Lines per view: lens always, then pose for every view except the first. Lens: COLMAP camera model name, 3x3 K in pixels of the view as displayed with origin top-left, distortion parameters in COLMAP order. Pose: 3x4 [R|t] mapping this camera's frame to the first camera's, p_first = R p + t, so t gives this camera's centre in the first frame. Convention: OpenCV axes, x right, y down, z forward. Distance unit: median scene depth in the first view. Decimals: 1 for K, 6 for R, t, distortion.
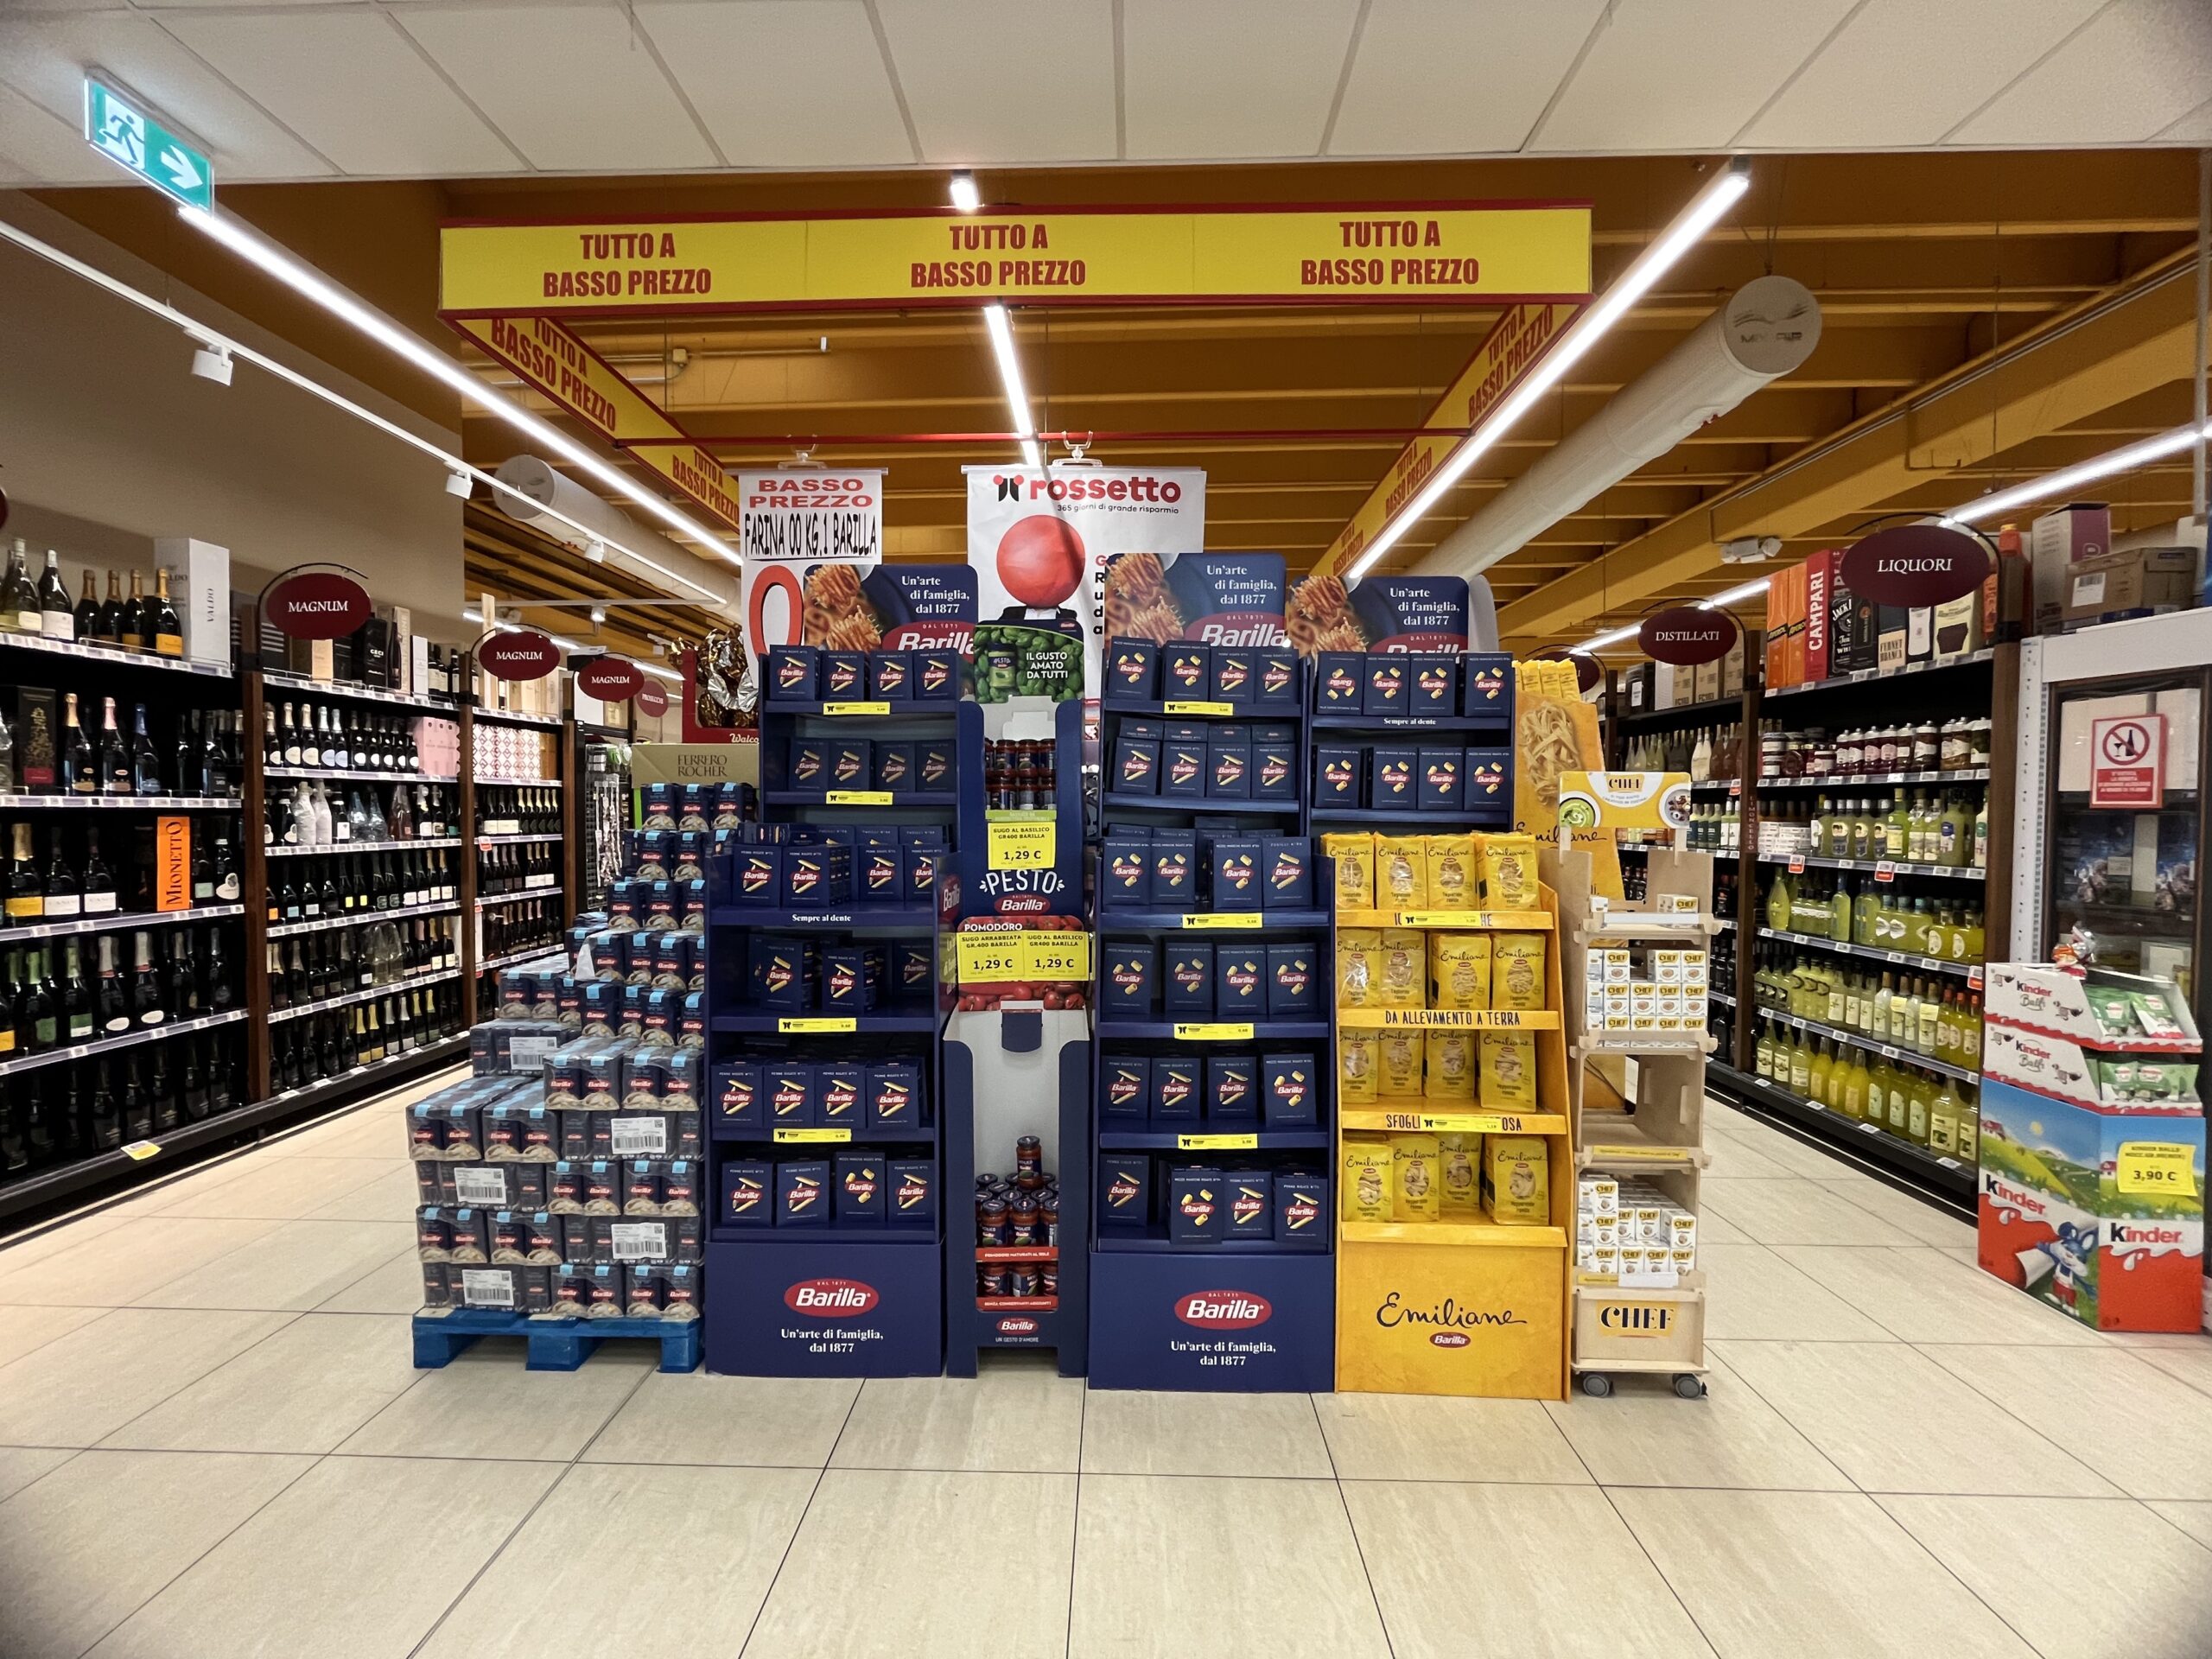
lens RADIAL K [[896.9, 0, 1106.0], [0, 896.9, 829.5], [0, 0, 1]] dist [-0.002174, -0.000262]
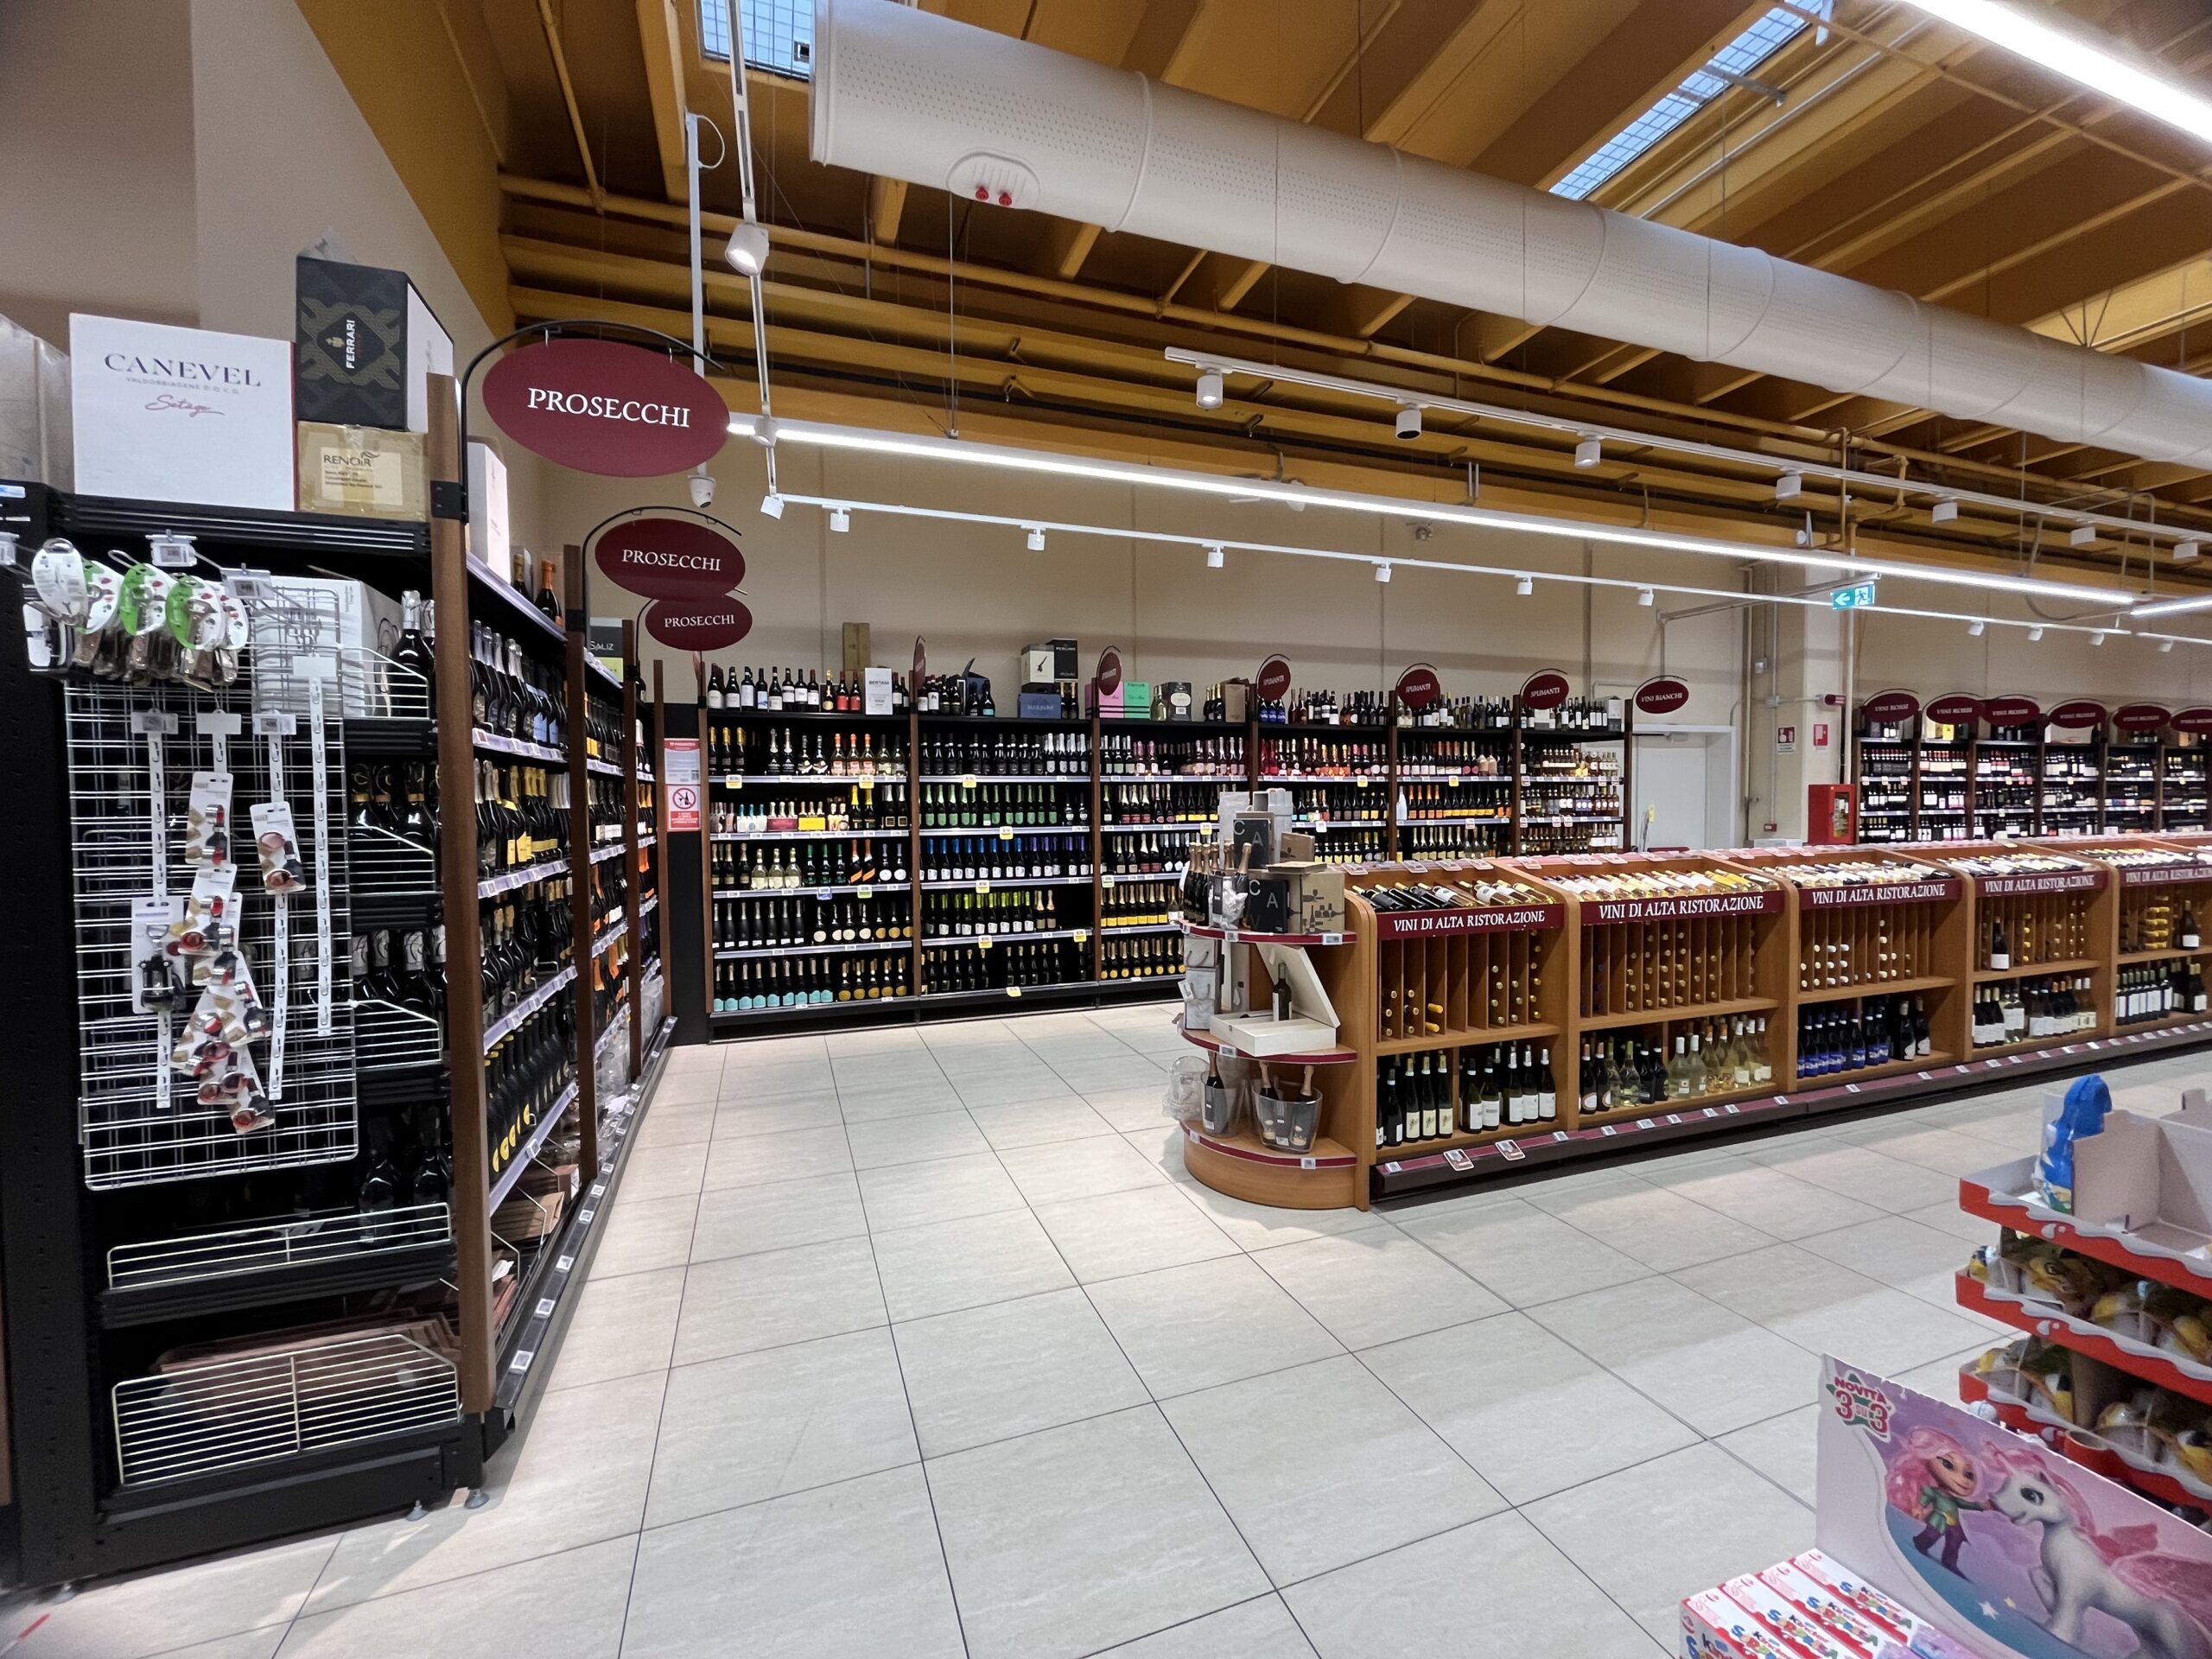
lens RADIAL K [[896.9, 0, 1106.0], [0, 896.9, 829.5], [0, 0, 1]] dist [-0.002174, -0.000262]
pose [[0.371932, 0.015852, -0.928125, 0.583072], [-0.020292, 0.999754, 0.008944, -0.030736], [0.928038, 0.015507, 0.372162, 0.234629]]
